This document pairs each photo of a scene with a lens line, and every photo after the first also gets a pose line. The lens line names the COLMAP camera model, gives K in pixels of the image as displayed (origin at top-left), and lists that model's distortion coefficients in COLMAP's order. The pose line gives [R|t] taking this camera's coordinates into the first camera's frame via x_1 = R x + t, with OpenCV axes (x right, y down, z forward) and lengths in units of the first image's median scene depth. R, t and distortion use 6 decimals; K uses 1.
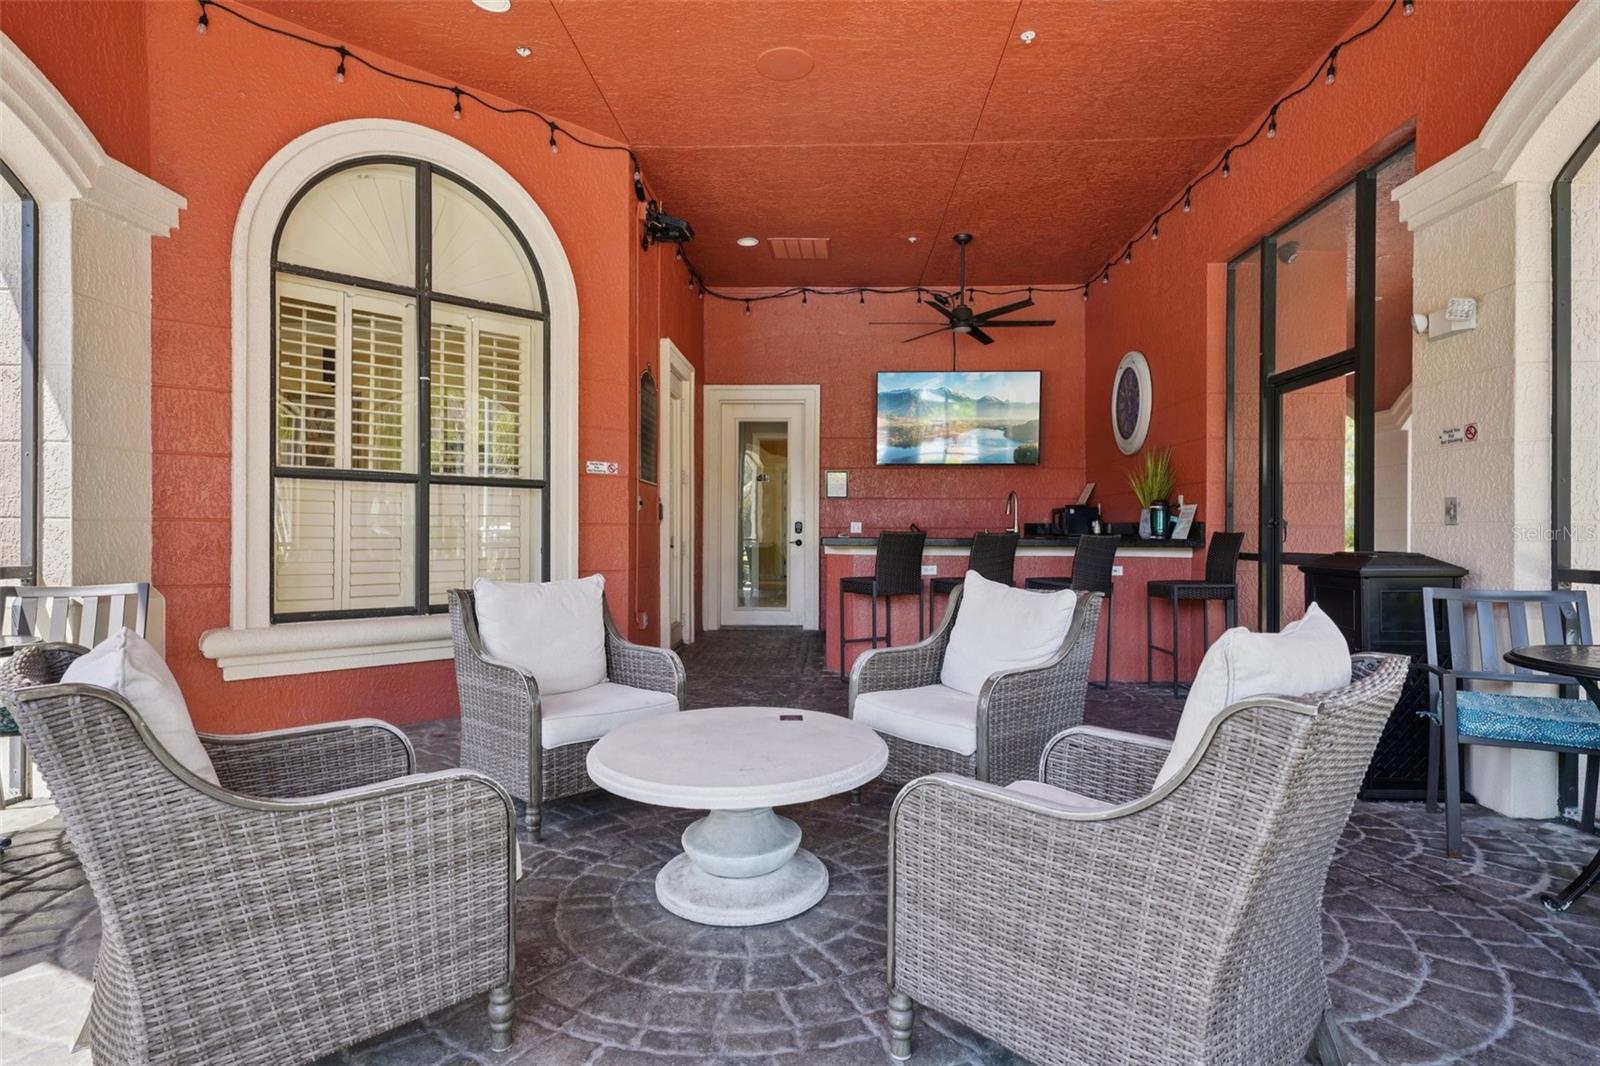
lens RADIAL K [[871.9, 0, 797.6], [0, 871.9, 529.7], [0, 0, 1]] dist [-0.002066, -0.000130]
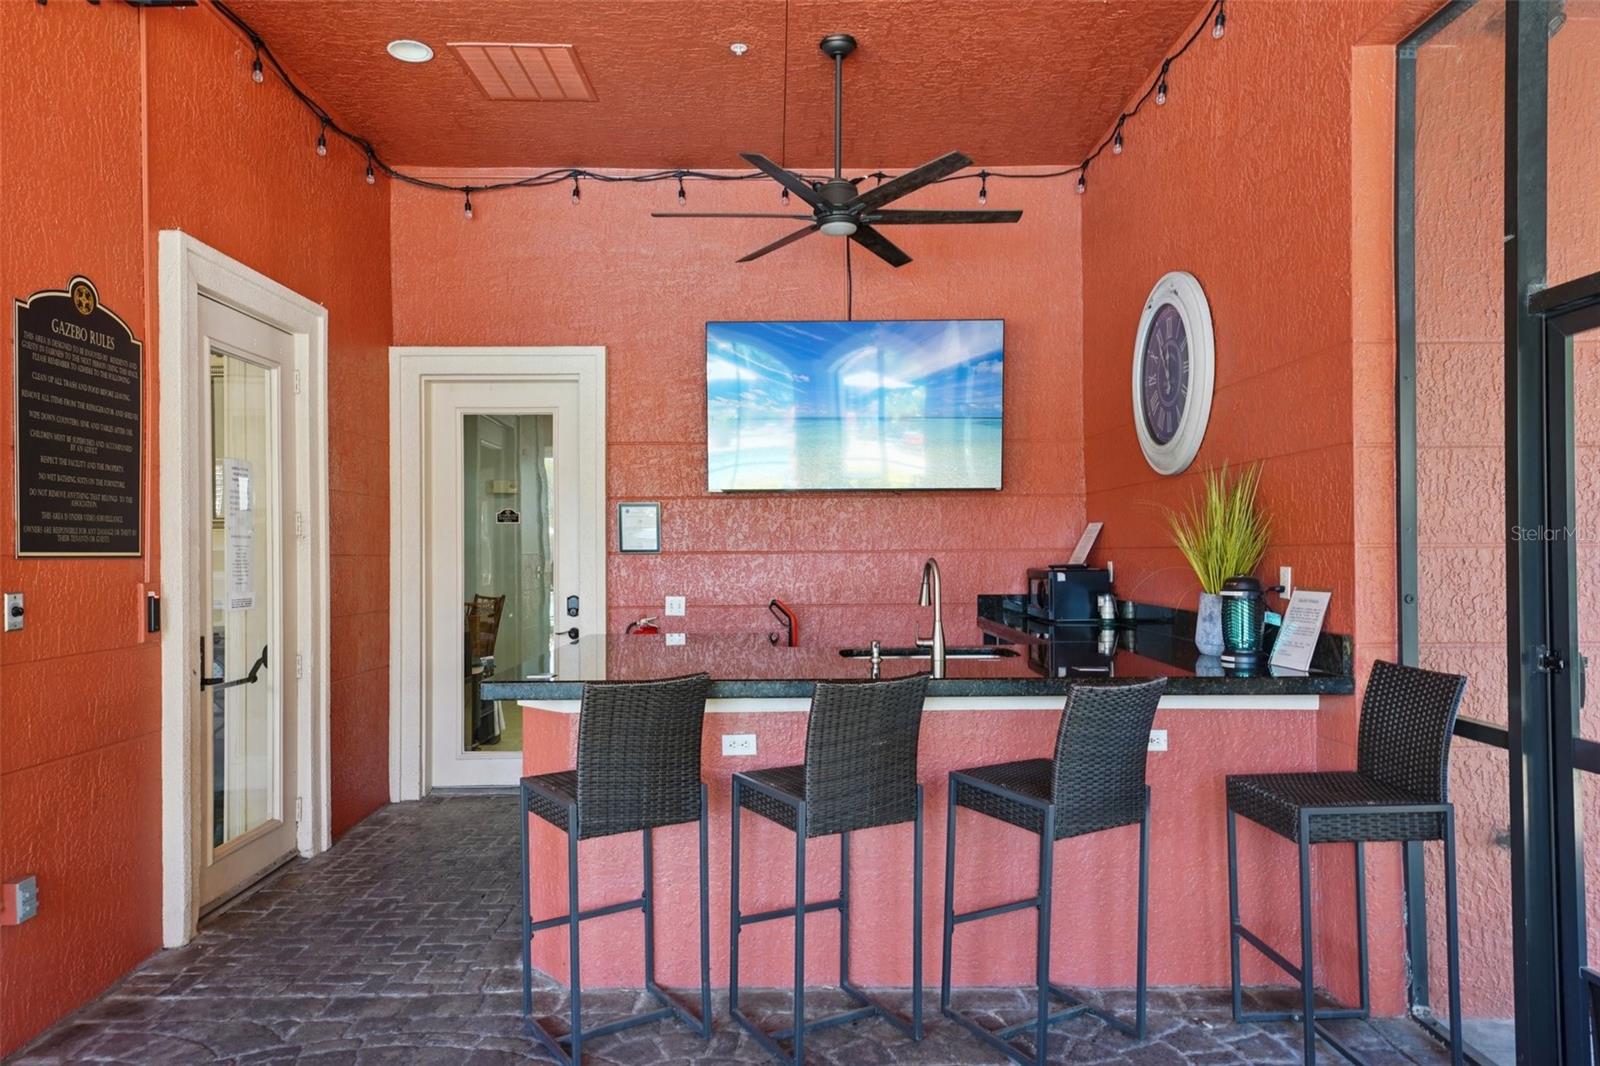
lens RADIAL K [[1063.9, 0, 802.4], [0, 1063.9, 540.1], [0, 0, 1]] dist [0.011410, 0.001572]
pose [[0.998367, -0.010150, 0.056223, 0.130543], [0.010562, 0.999919, -0.007031, -0.045712], [-0.056147, 0.007614, 0.998393, 0.387710]]
